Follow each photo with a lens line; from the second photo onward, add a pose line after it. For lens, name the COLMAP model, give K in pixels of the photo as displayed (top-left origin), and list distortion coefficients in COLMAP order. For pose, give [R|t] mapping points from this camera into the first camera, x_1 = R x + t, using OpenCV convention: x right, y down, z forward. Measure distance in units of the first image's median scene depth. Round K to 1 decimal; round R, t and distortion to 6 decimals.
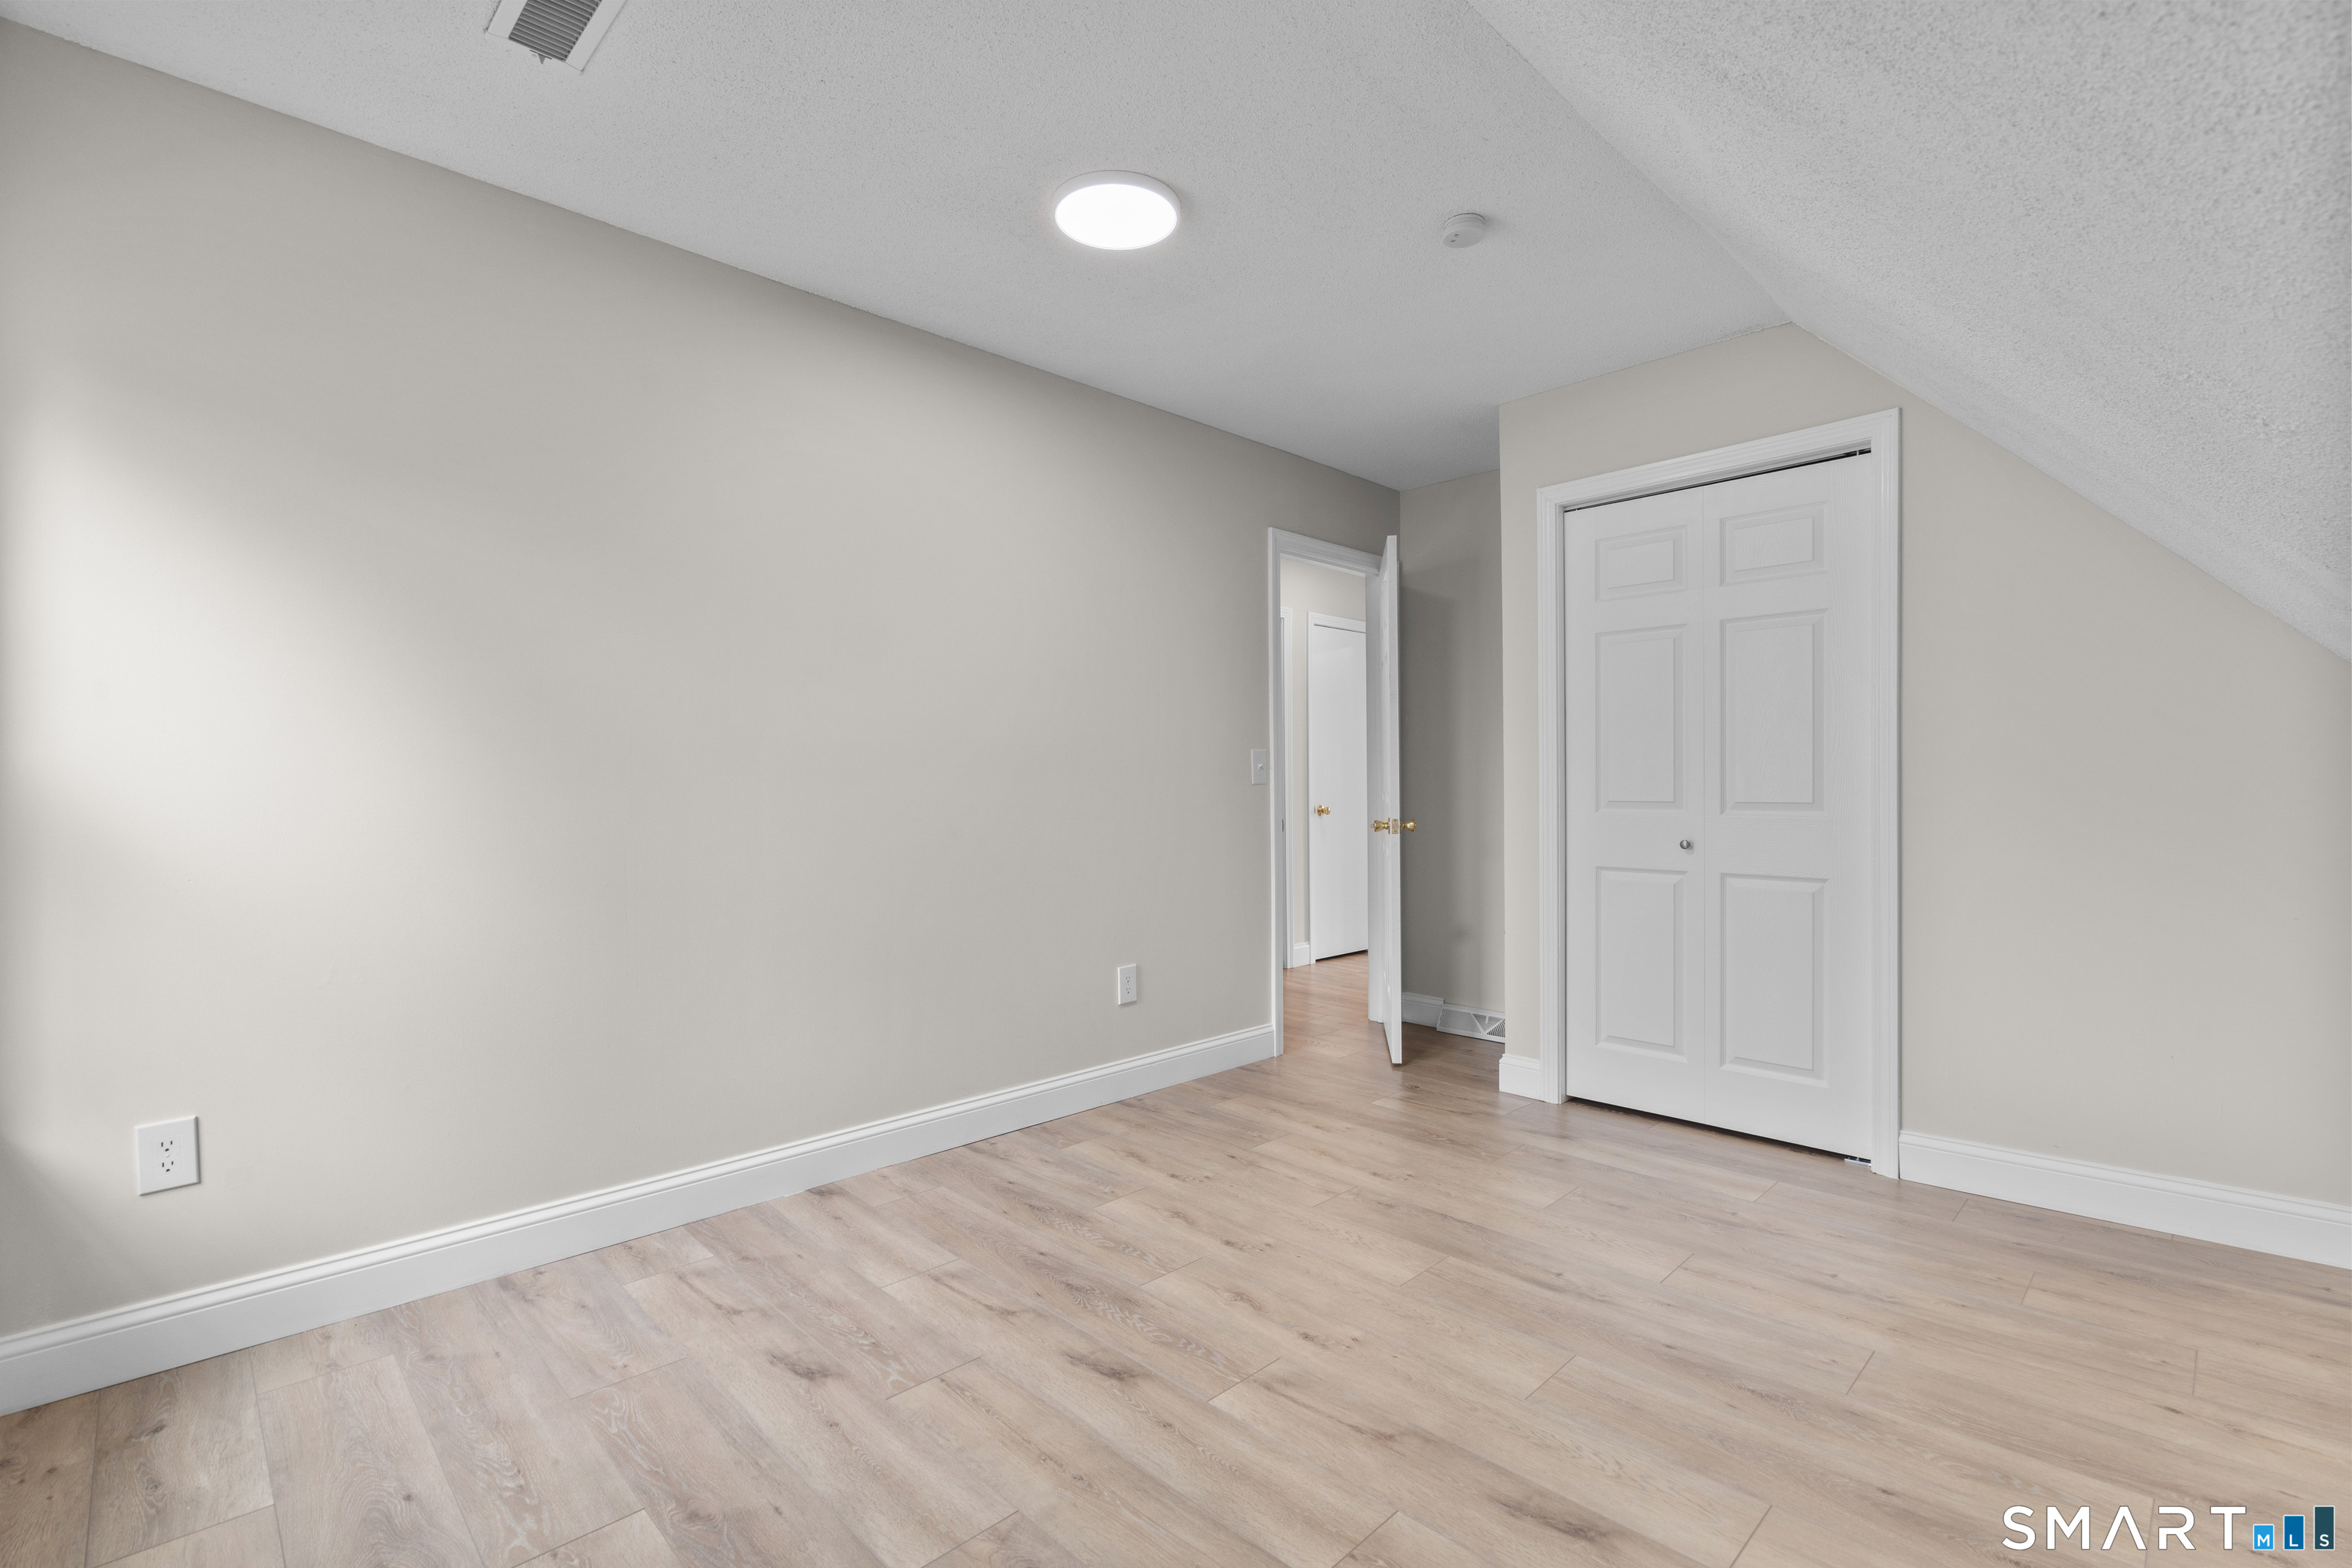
lens RADIAL K [[1049.2, 0, 1186.9], [0, 1049.2, 774.5], [0, 0, 1]] dist [-0.020309, -0.000441]
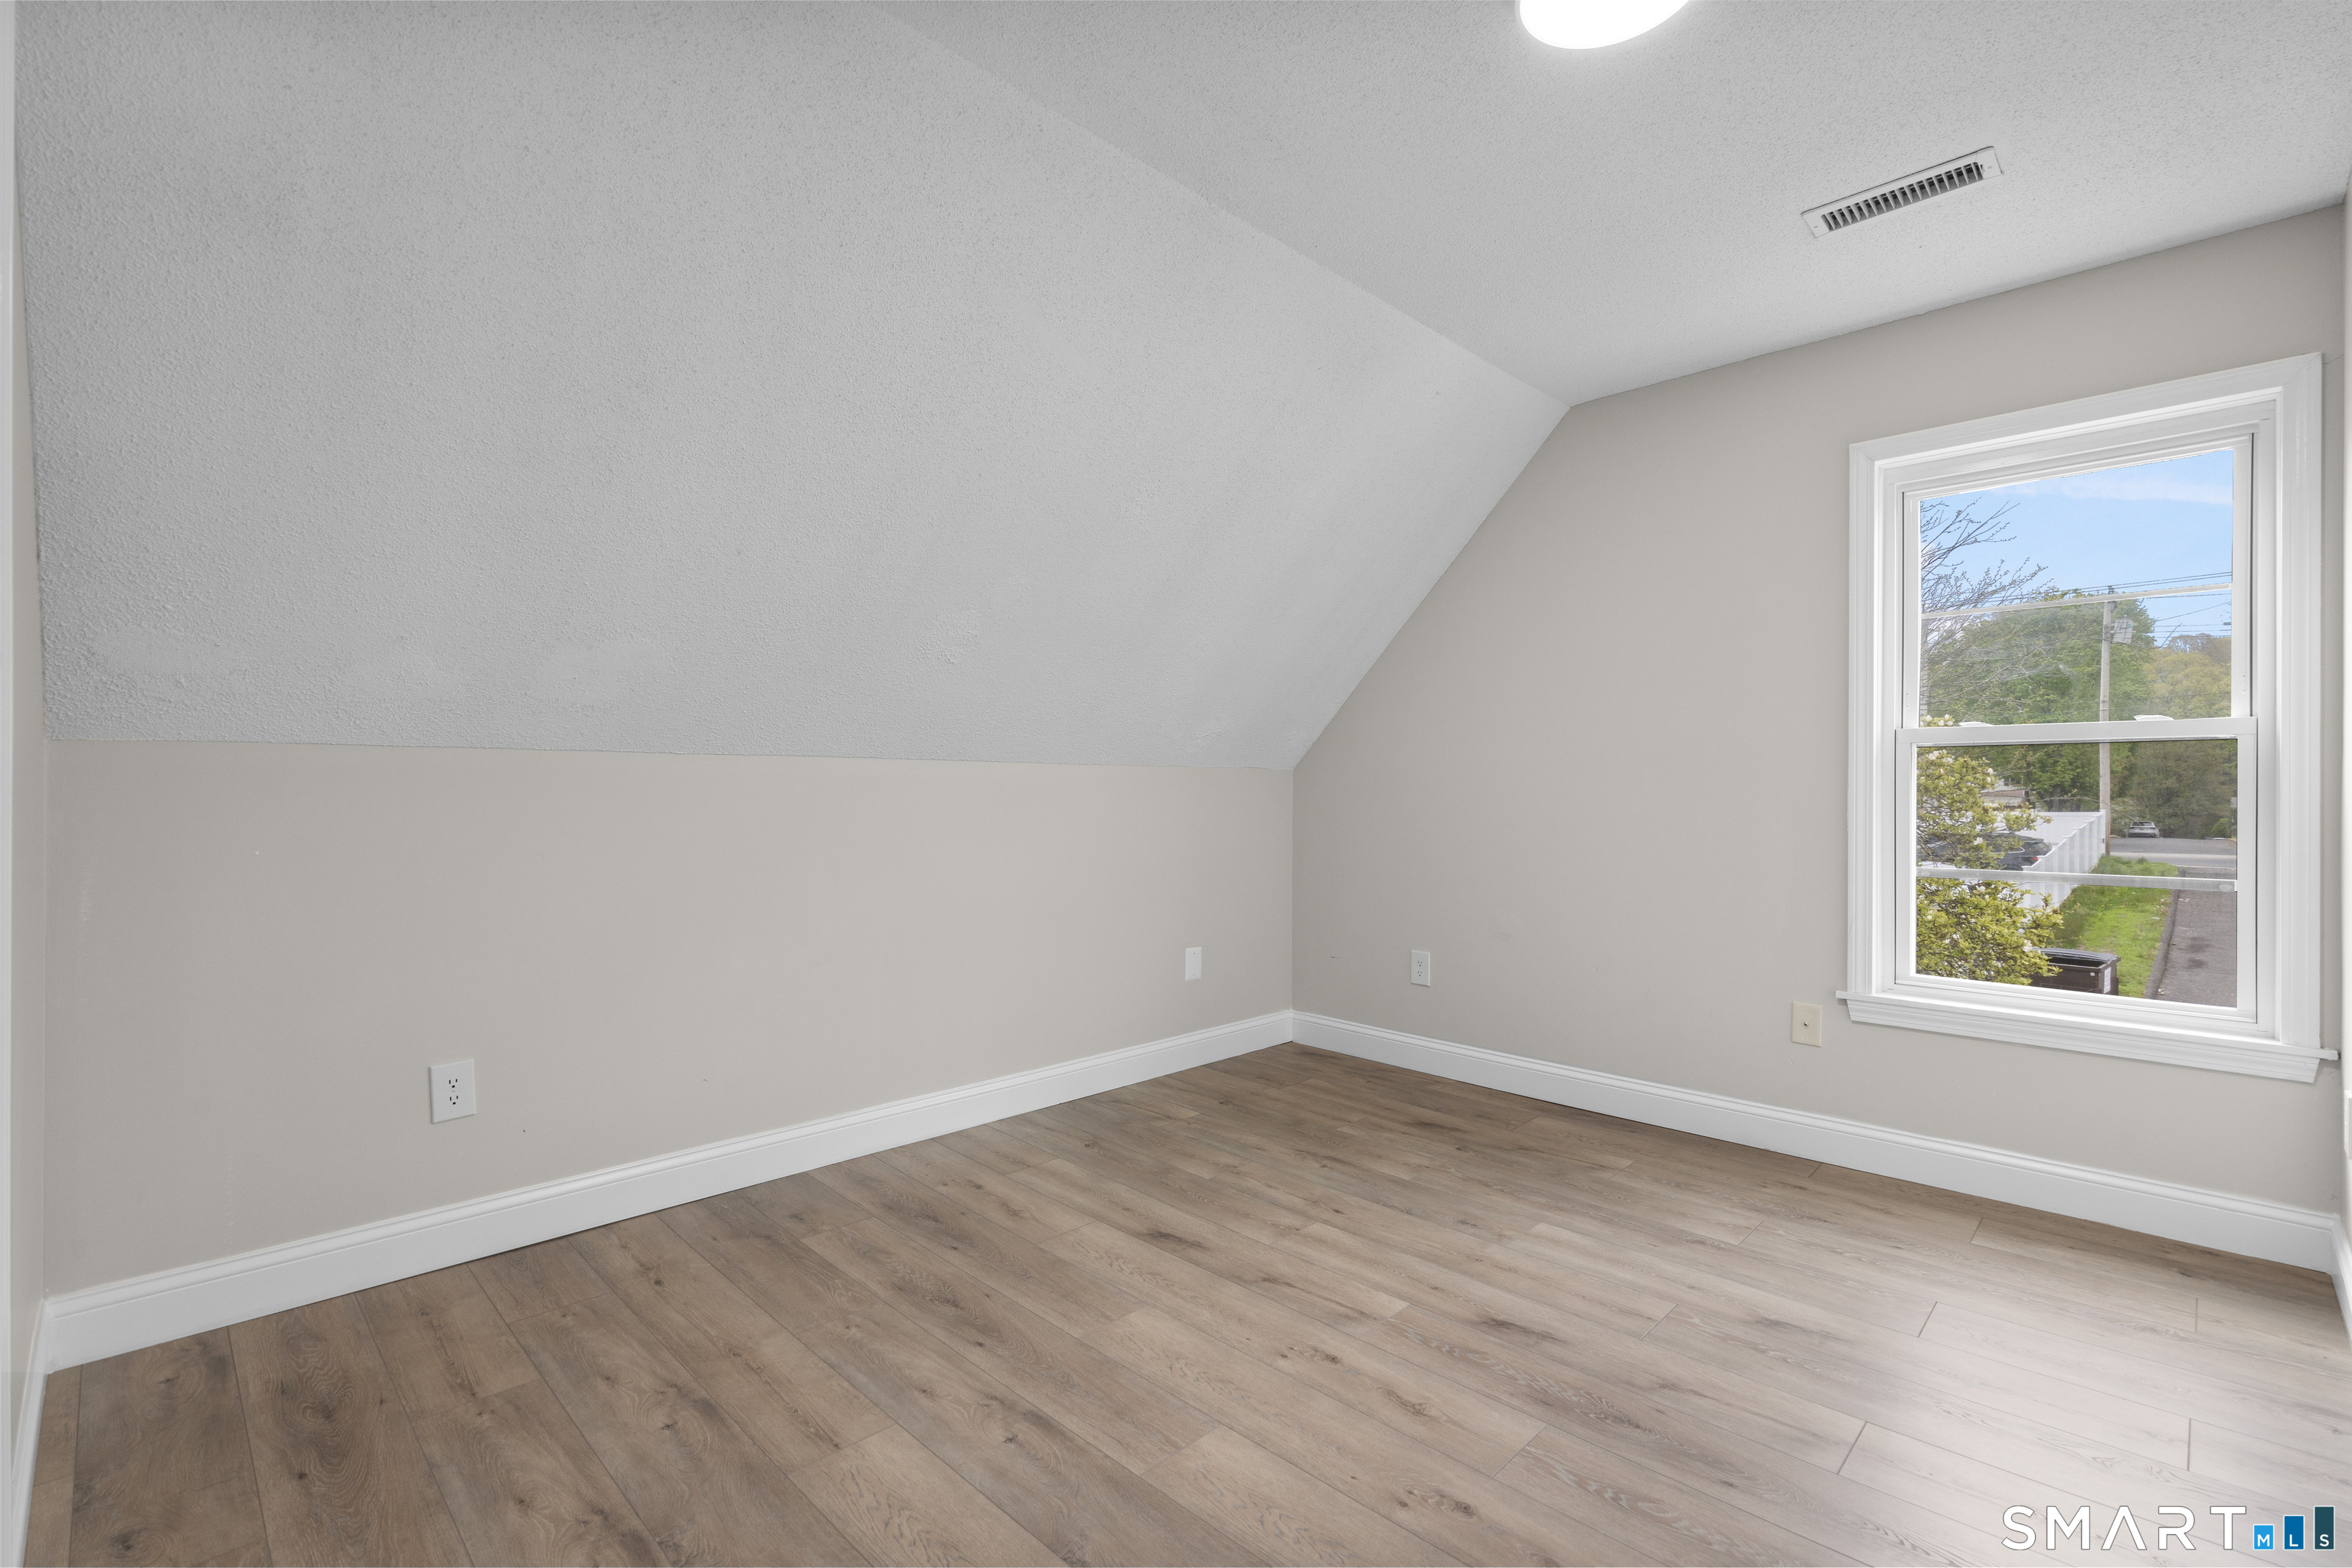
lens RADIAL K [[1049.2, 0, 1183.0], [0, 1049.2, 794.9], [0, 0, 1]] dist [-0.020309, -0.000441]
pose [[-0.999905, 0.006290, -0.012305, 0.271766], [0.006284, 0.999980, 0.000509, 0.005858], [0.012308, 0.000432, -0.999924, 2.029809]]
